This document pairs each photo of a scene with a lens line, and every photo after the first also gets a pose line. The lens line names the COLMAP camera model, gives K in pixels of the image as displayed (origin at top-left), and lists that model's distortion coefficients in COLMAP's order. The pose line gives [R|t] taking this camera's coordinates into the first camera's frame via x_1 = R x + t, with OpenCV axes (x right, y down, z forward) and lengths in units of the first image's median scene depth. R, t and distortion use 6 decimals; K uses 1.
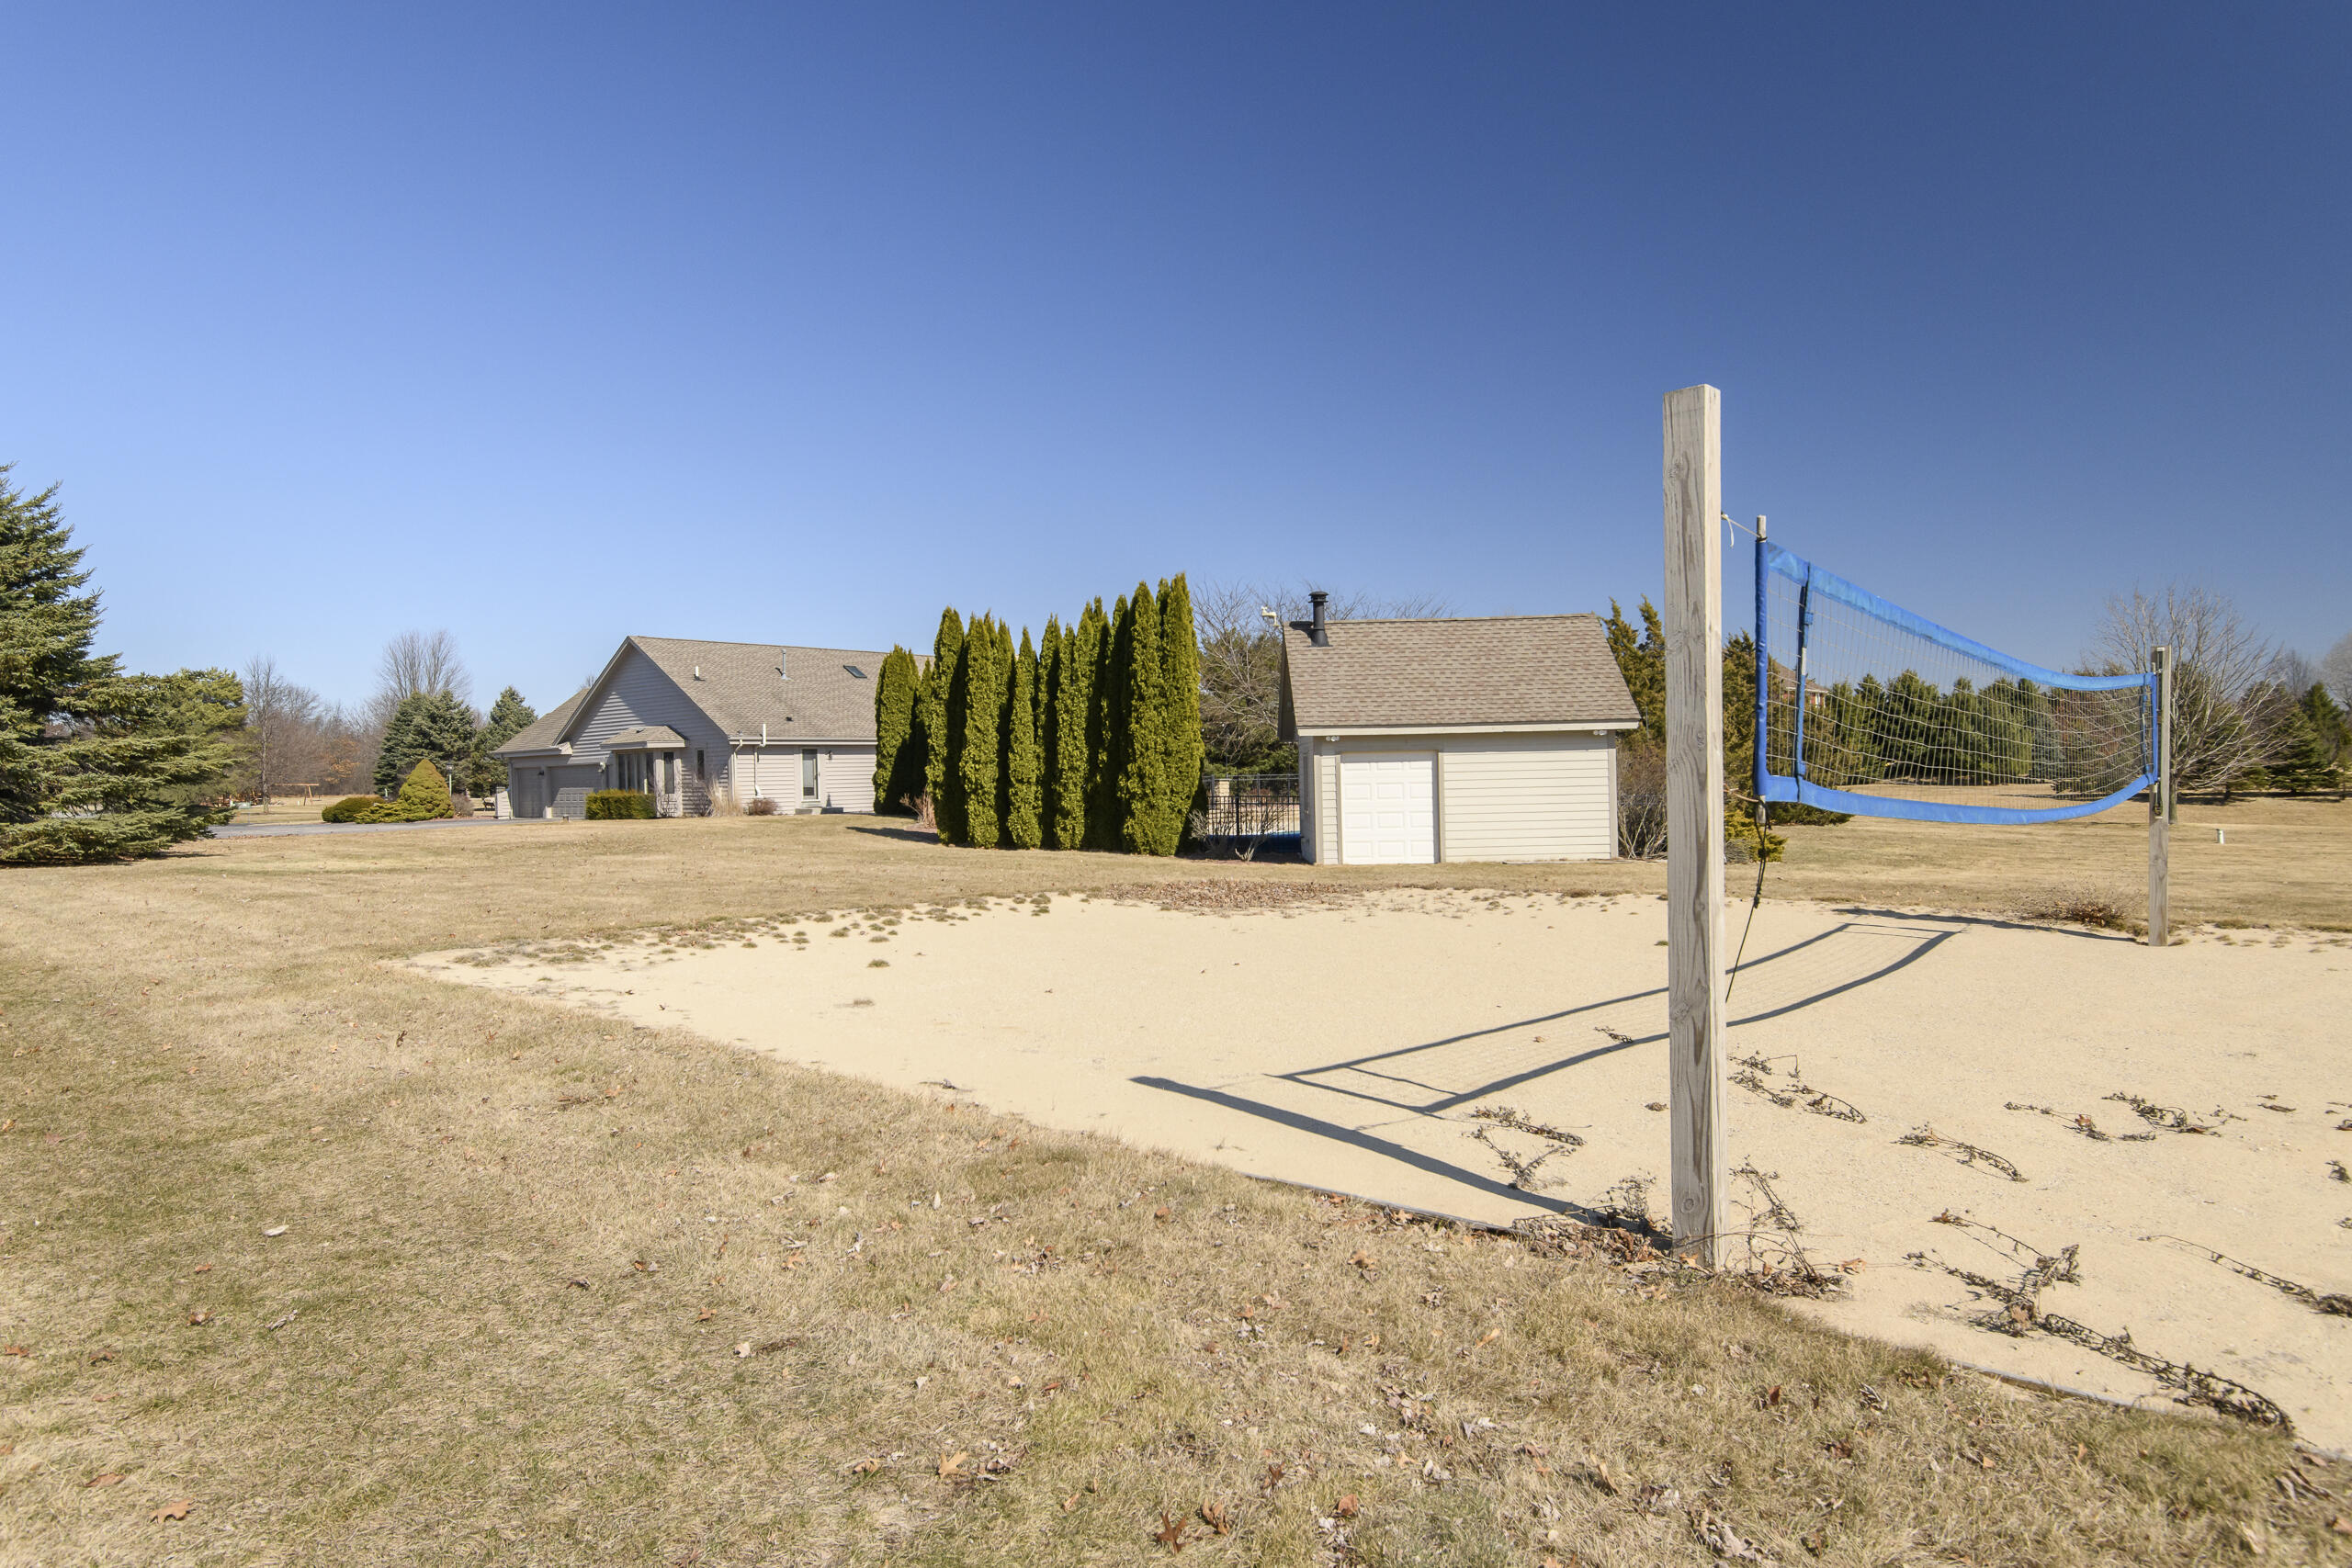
lens RADIAL K [[1363.3, 0, 1171.1], [0, 1363.3, 790.3], [0, 0, 1]] dist [0.041636, 0.000025]
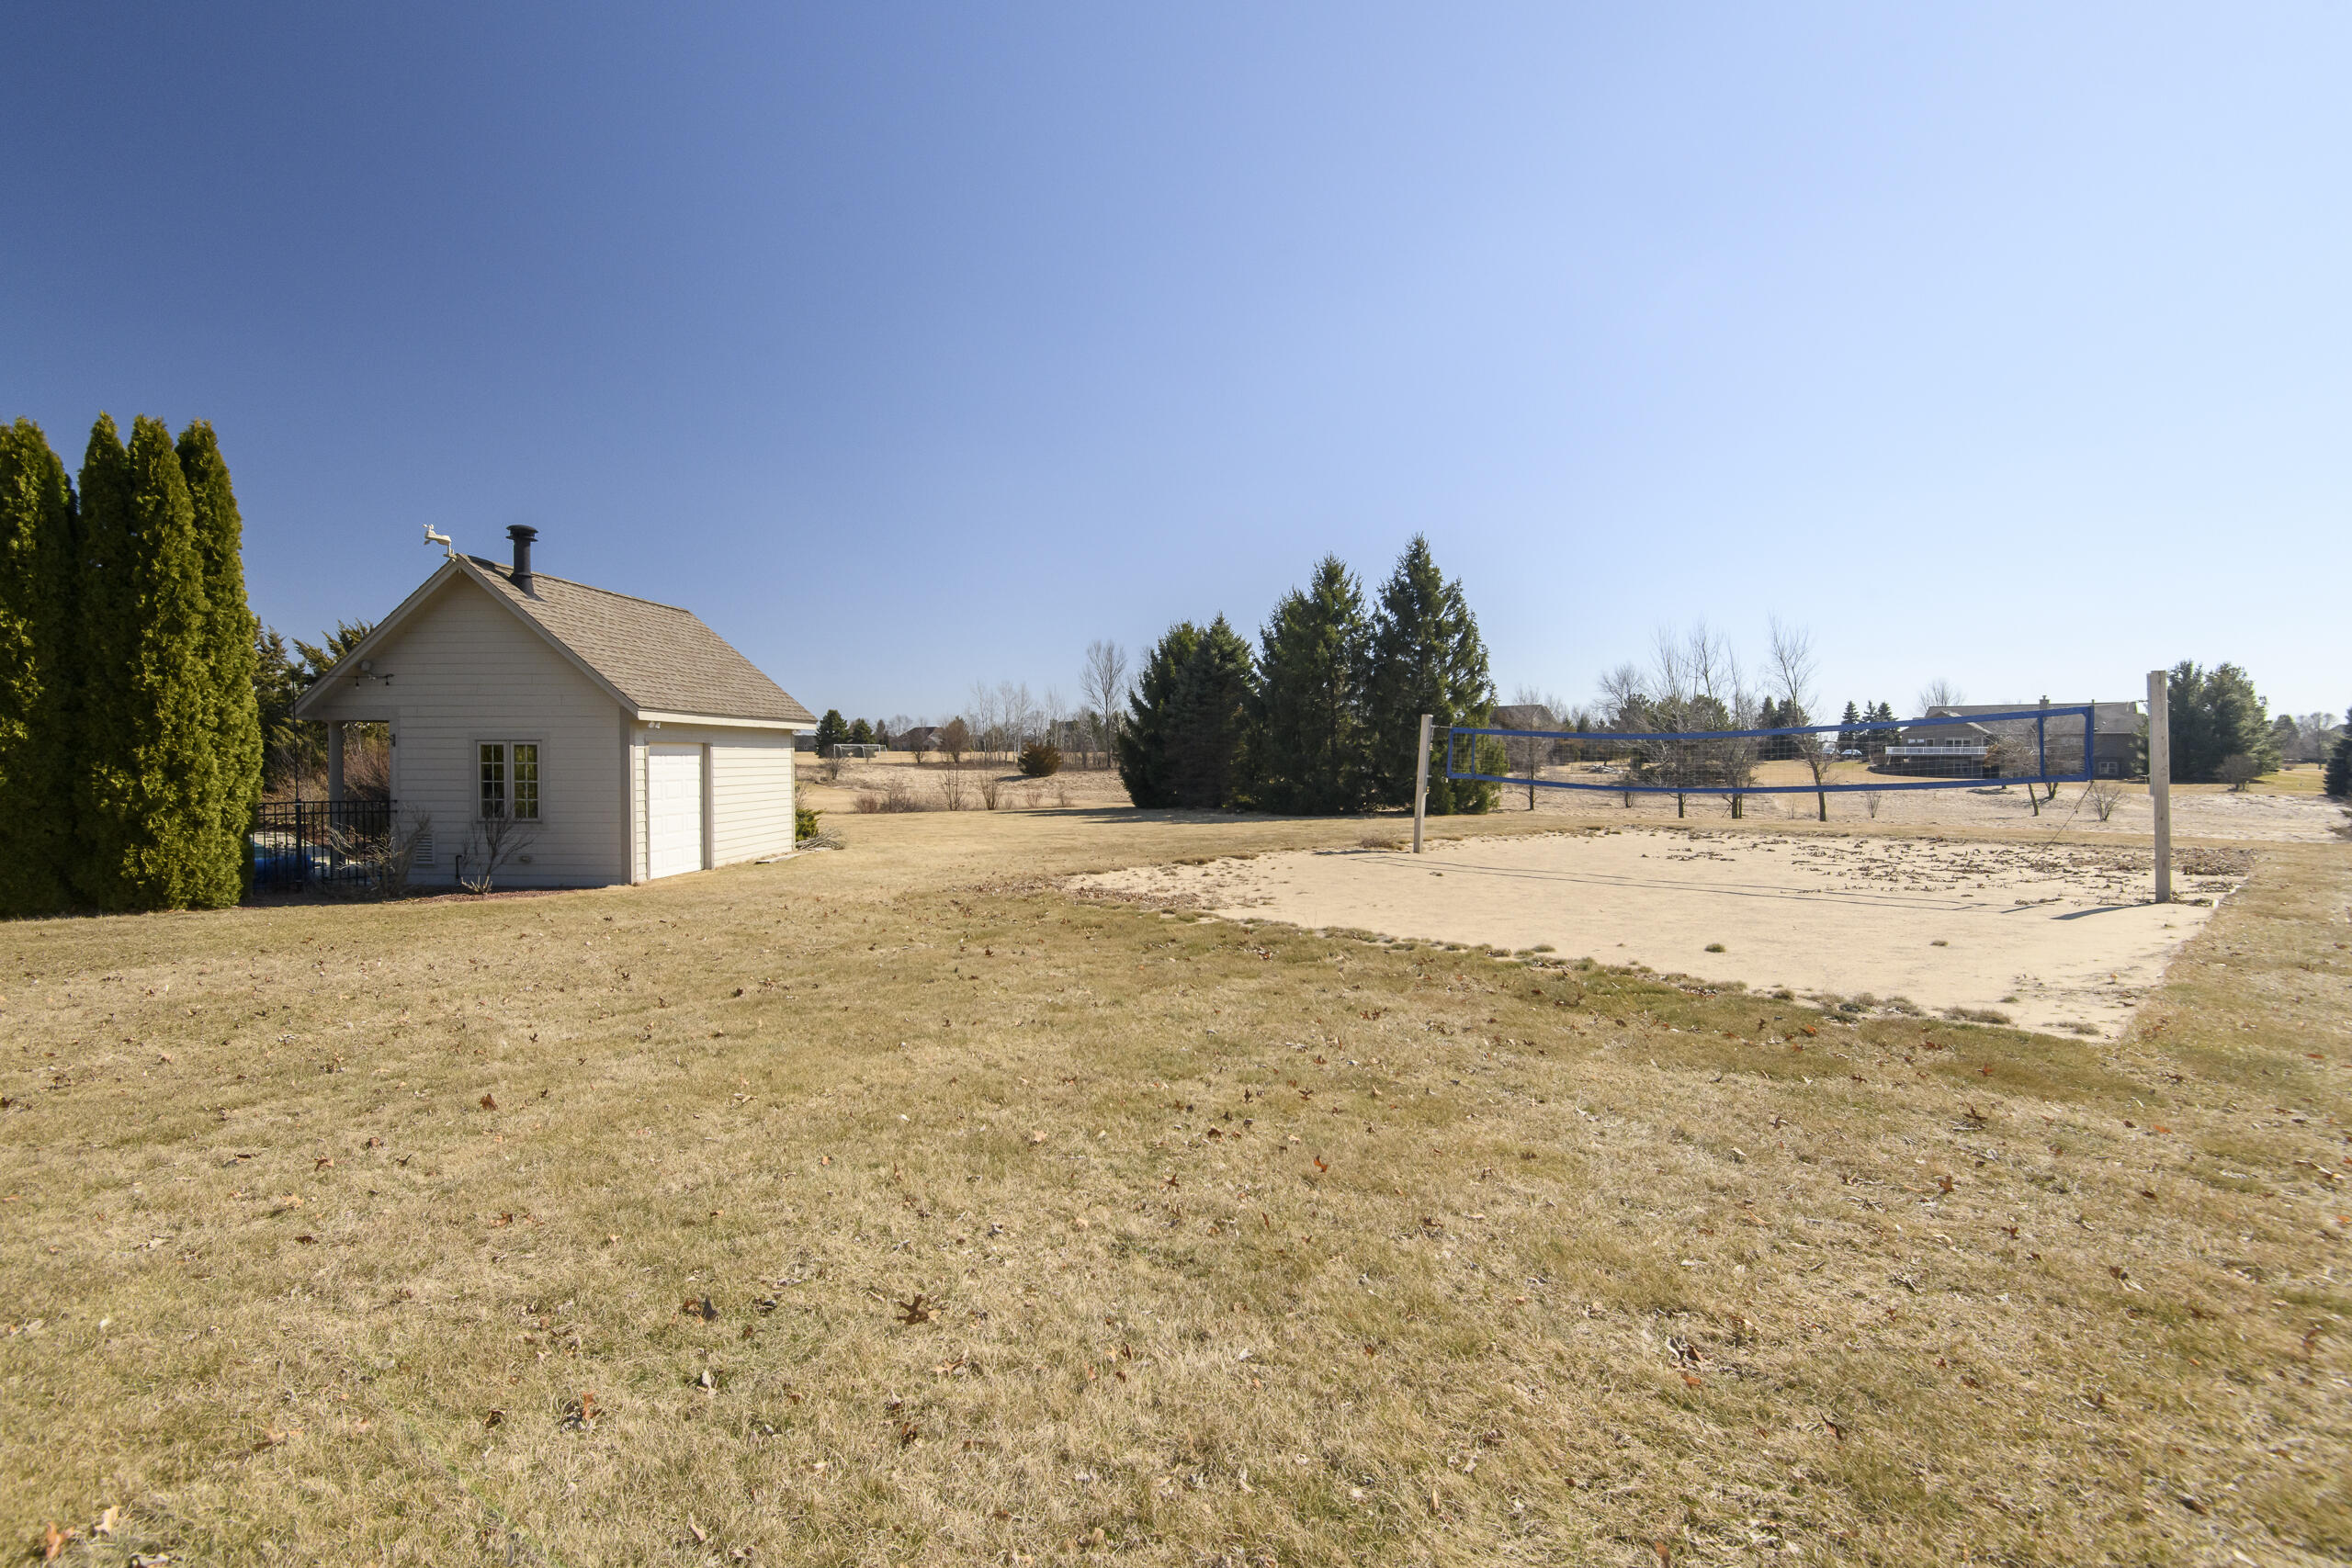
lens RADIAL K [[1071.4, 0, 1176.0], [0, 1071.4, 784.0], [0, 0, 1]] dist [-0.001044, -0.000712]
pose [[0.064110, -0.001118, 0.997942, -0.406266], [0.015035, 0.999887, 0.000154, 0.001773], [-0.997830, 0.014994, 0.064120, 0.532405]]
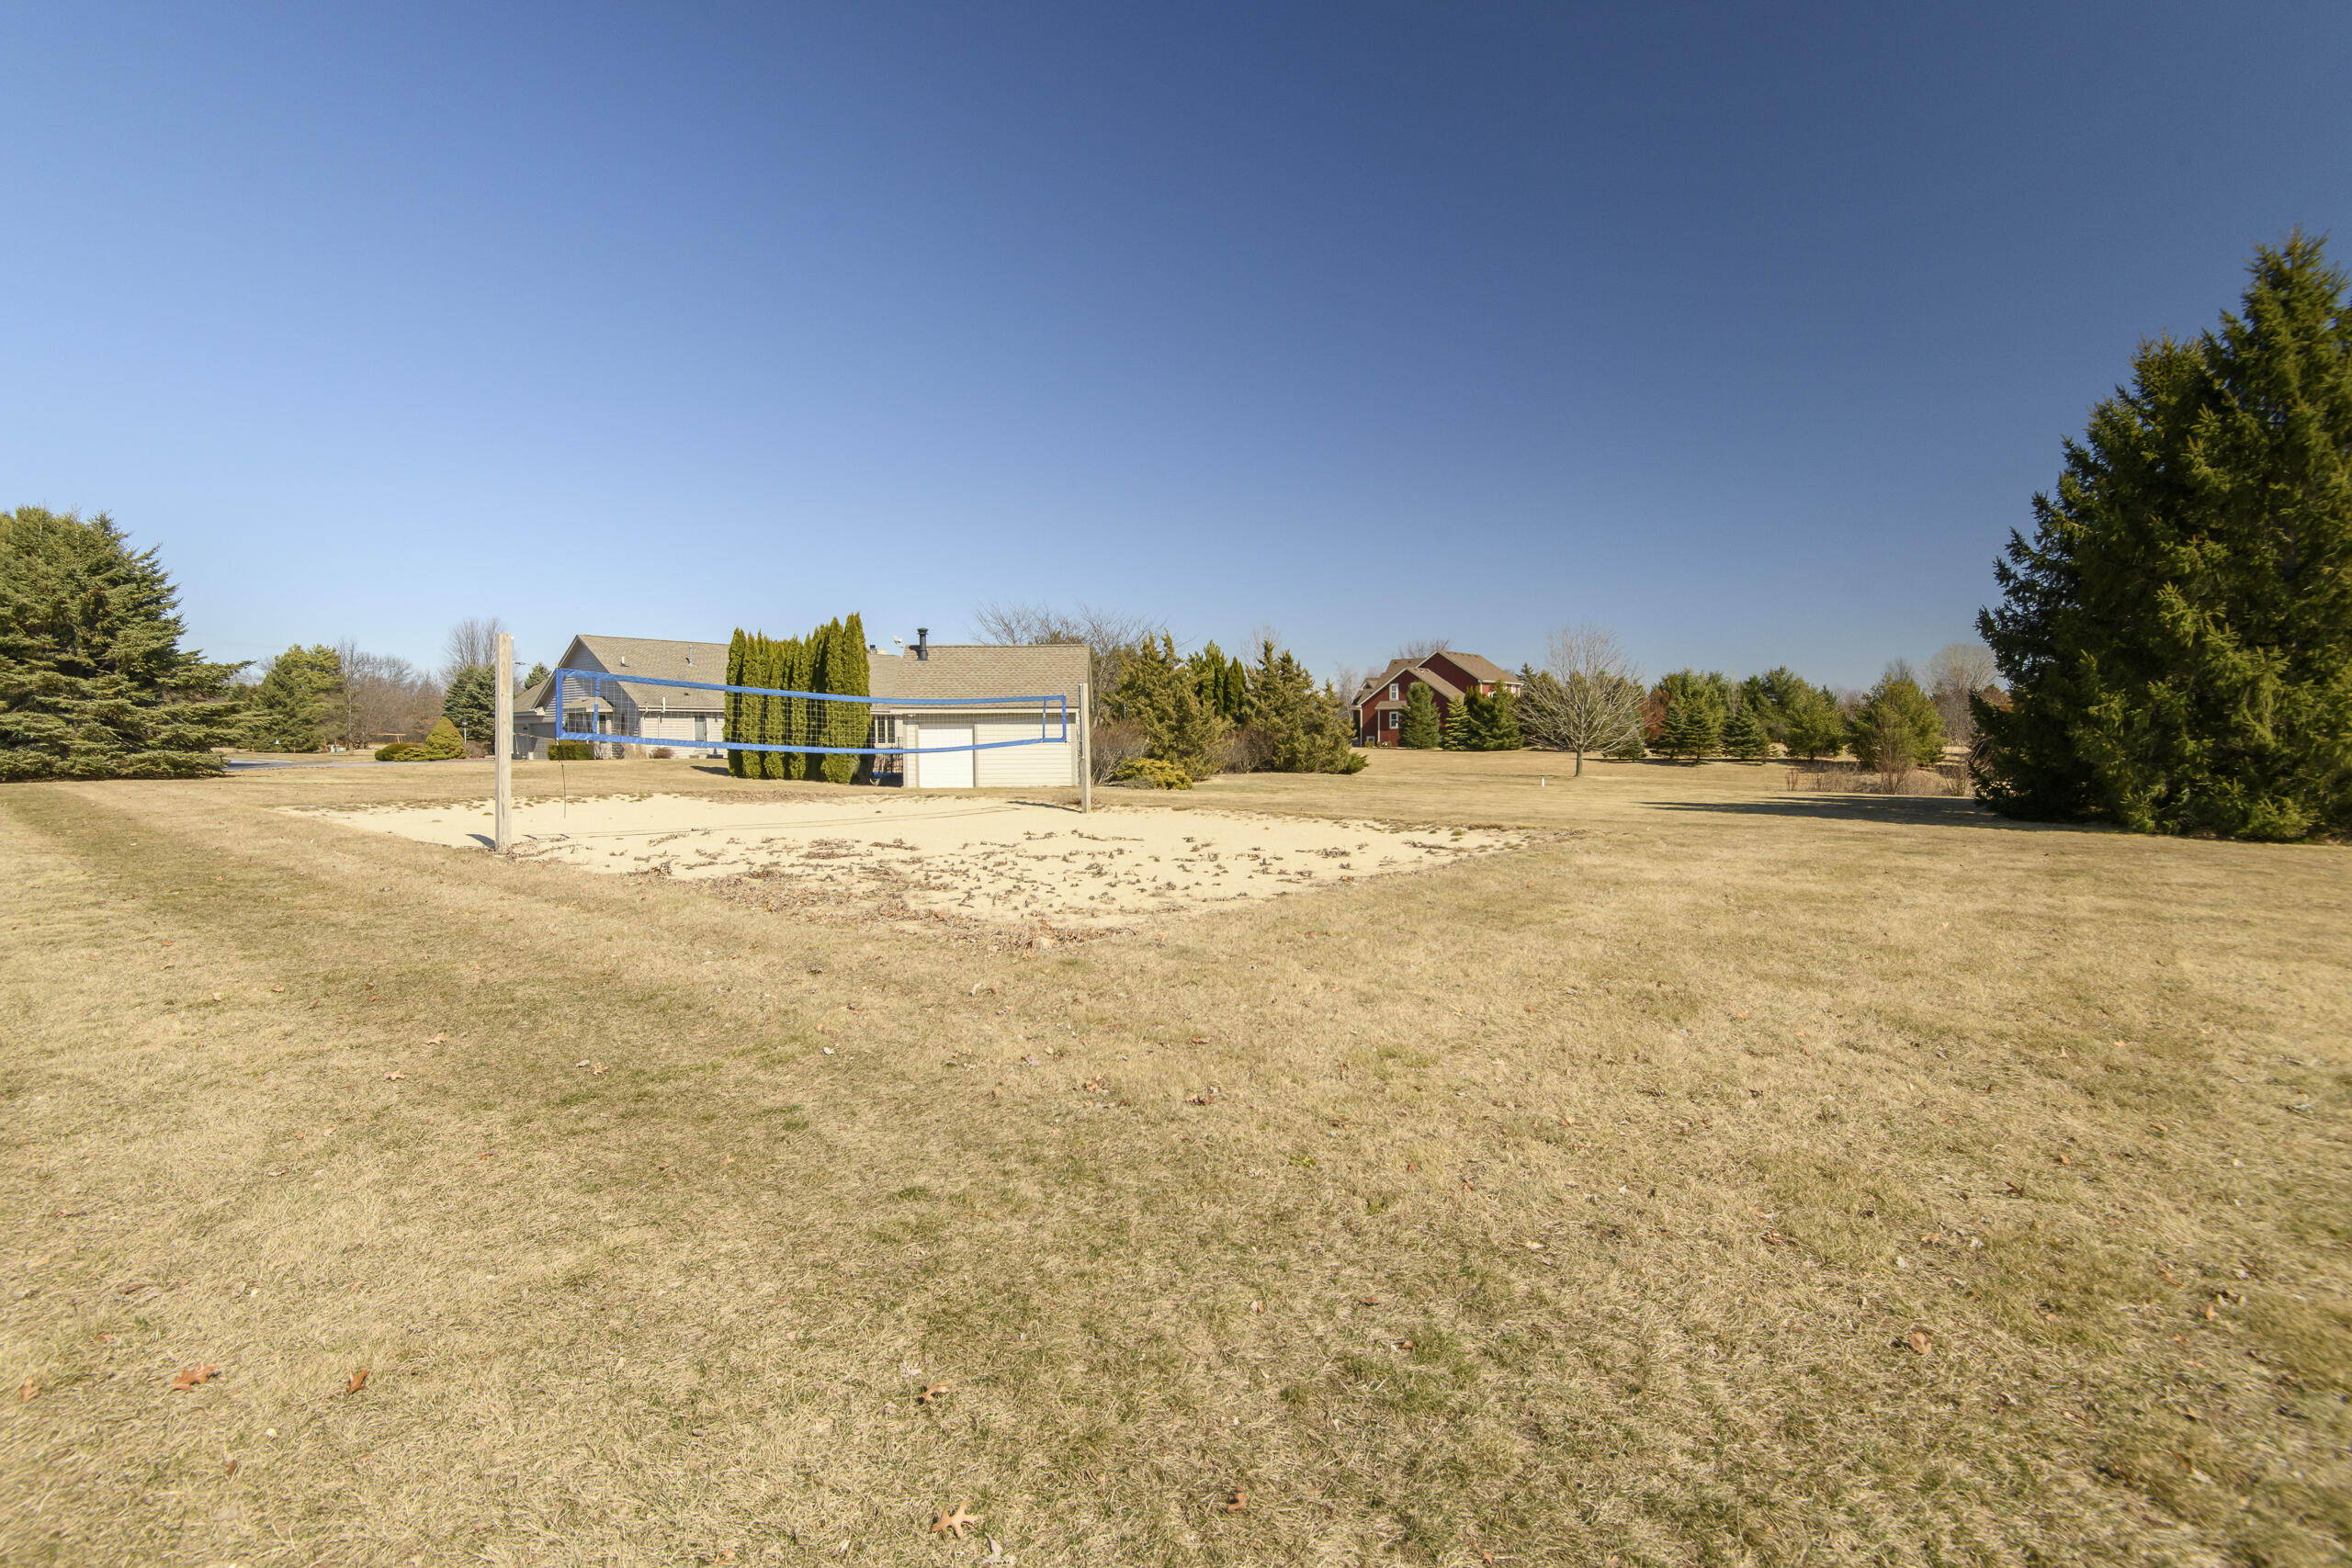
lens RADIAL K [[1071.4, 0, 1176.0], [0, 1071.4, 784.0], [0, 0, 1]] dist [-0.001044, -0.000712]
pose [[0.998041, 0.013161, 0.061168, 0.304657], [-0.015063, 0.999414, 0.030730, 0.001988], [-0.060727, -0.031591, 0.997654, -0.312713]]
